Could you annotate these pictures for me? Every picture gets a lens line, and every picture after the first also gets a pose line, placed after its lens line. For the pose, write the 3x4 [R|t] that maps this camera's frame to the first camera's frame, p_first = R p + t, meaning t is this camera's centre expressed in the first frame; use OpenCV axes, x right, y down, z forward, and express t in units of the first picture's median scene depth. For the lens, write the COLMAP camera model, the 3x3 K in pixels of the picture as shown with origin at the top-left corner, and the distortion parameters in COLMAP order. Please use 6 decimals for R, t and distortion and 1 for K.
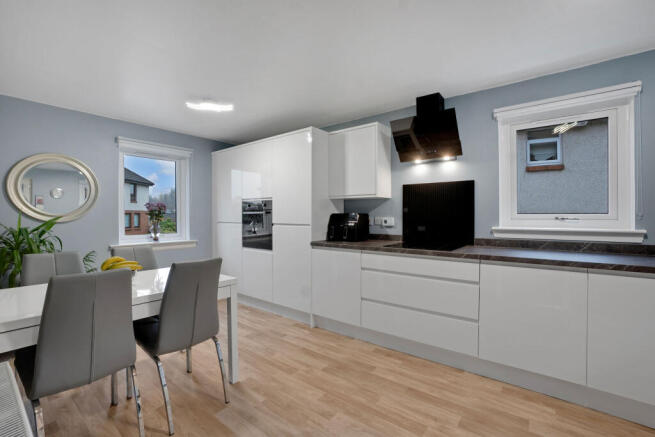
lens RADIAL K [[284.0, 0, 327.5], [0, 284.0, 218.5], [0, 0, 1]] dist [-0.009922, 0.000180]
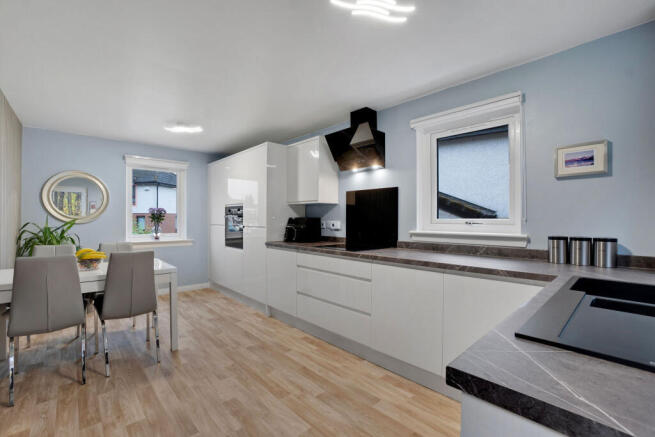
lens RADIAL K [[286.4, 0, 326.0], [0, 286.4, 222.1], [0, 0, 1]] dist [-0.004987, 0.000151]
pose [[0.984788, 0.008040, -0.173572, 0.417256], [-0.008525, 0.999962, -0.002050, 0.002047], [0.173549, 0.003498, 0.984819, -0.108521]]
